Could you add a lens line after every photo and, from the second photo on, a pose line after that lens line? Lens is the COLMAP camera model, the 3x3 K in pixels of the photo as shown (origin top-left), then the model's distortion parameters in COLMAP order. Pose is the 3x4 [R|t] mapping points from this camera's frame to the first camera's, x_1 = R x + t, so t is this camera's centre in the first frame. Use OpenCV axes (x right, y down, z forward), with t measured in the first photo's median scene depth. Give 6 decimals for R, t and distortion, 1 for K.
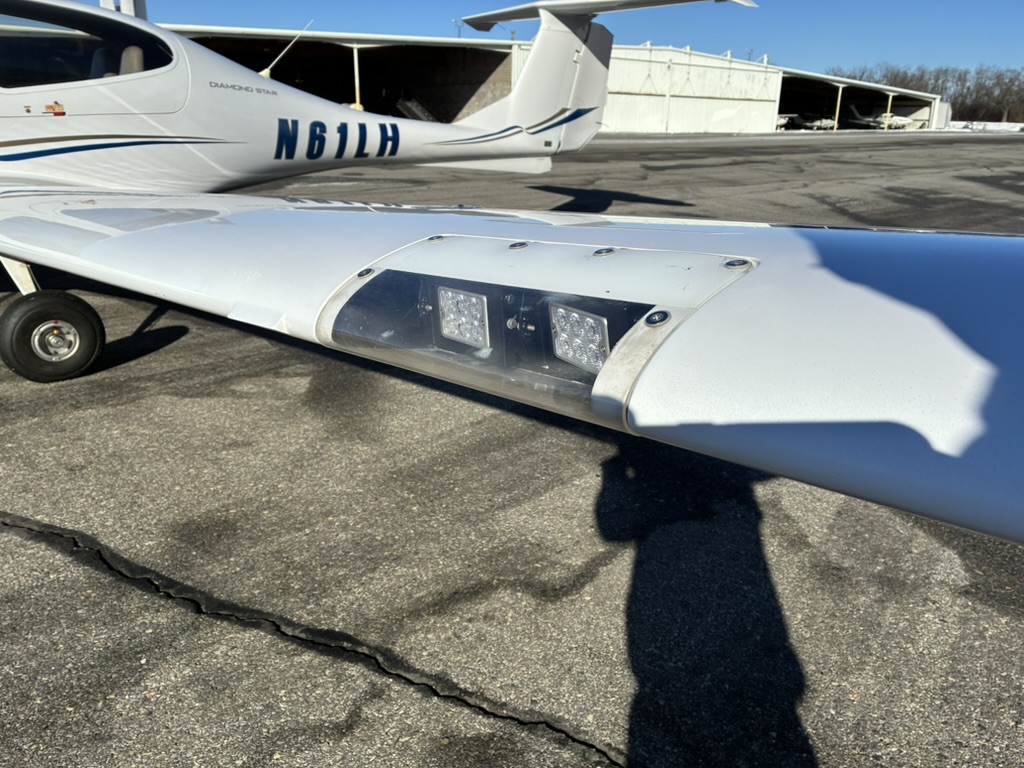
lens RADIAL K [[772.1, 0, 516.9], [0, 772.1, 384.0], [0, 0, 1]] dist [0.051879, -0.075998]
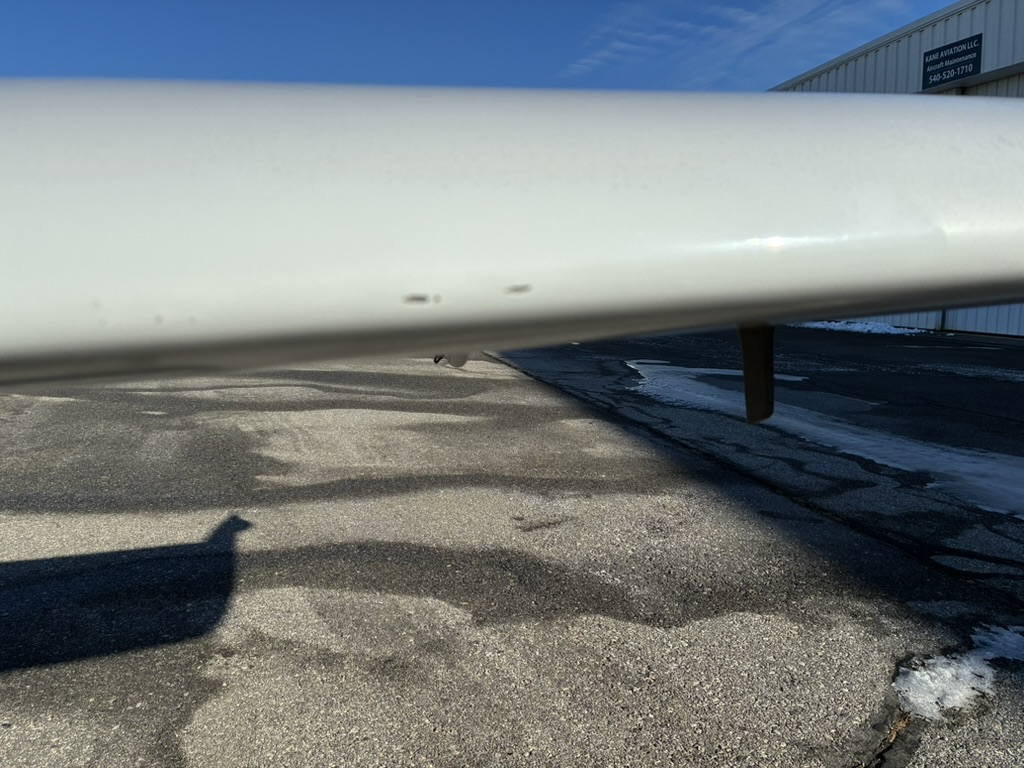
lens RADIAL K [[772.1, 0, 516.9], [0, 772.1, 384.0], [0, 0, 1]] dist [0.051879, -0.075998]
pose [[0.424051, -0.132053, 0.895959, -0.089631], [0.283779, 0.958864, 0.007013, -0.010266], [-0.860029, 0.251281, 0.444081, 0.124526]]
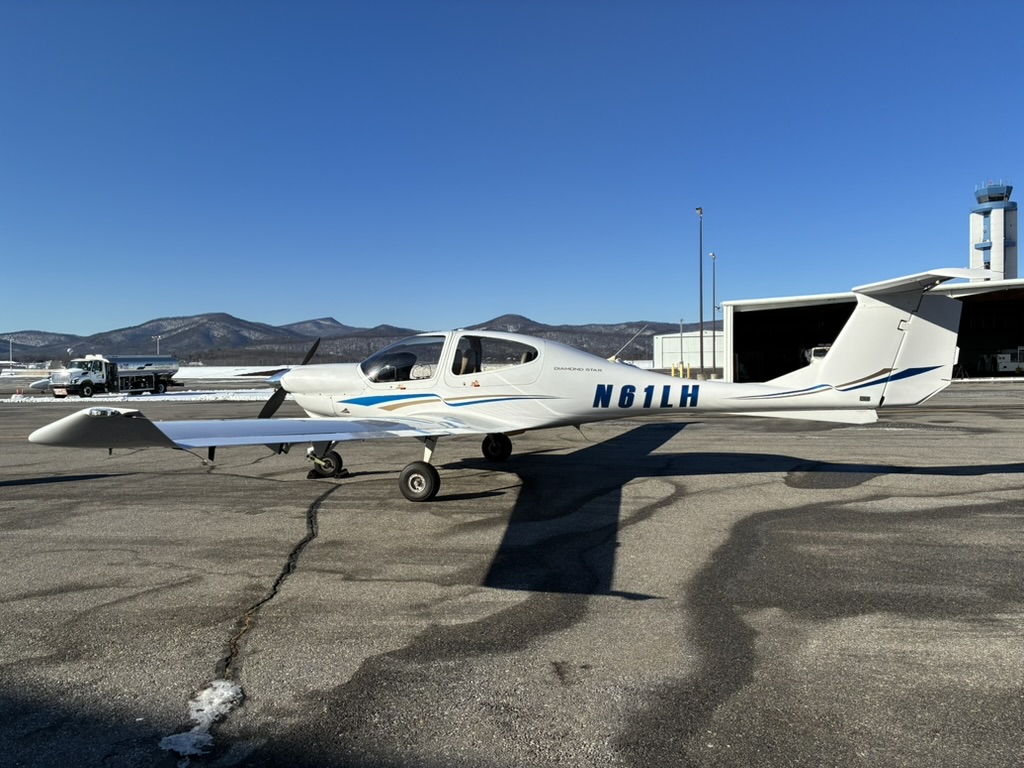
lens RADIAL K [[772.1, 0, 516.9], [0, 772.1, 384.0], [0, 0, 1]] dist [0.051879, -0.075998]
pose [[0.548415, -0.004477, -0.836194, 0.703386], [-0.245527, 0.955046, -0.166142, -0.013441], [0.799348, 0.296423, 0.522662, -0.015037]]
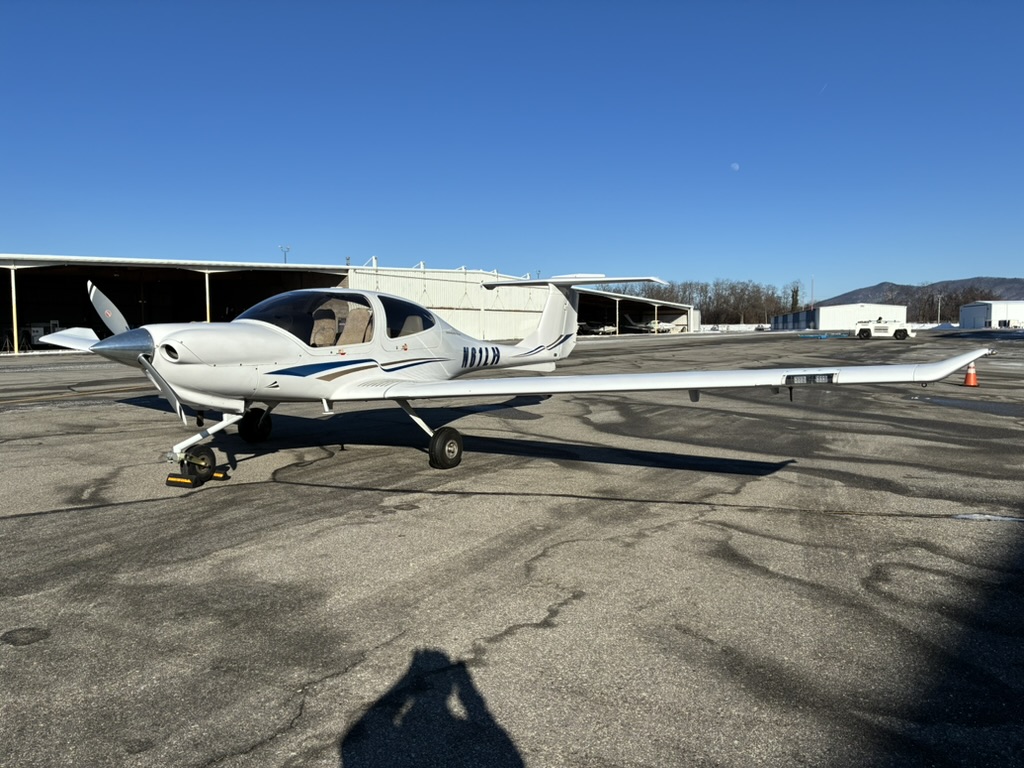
lens RADIAL K [[772.1, 0, 516.9], [0, 772.1, 384.0], [0, 0, 1]] dist [0.051879, -0.075998]
pose [[0.967568, -0.036754, 0.249923, -0.459156], [0.098788, 0.965622, -0.240448, 0.148820], [-0.232494, 0.257339, 0.937935, -0.543766]]
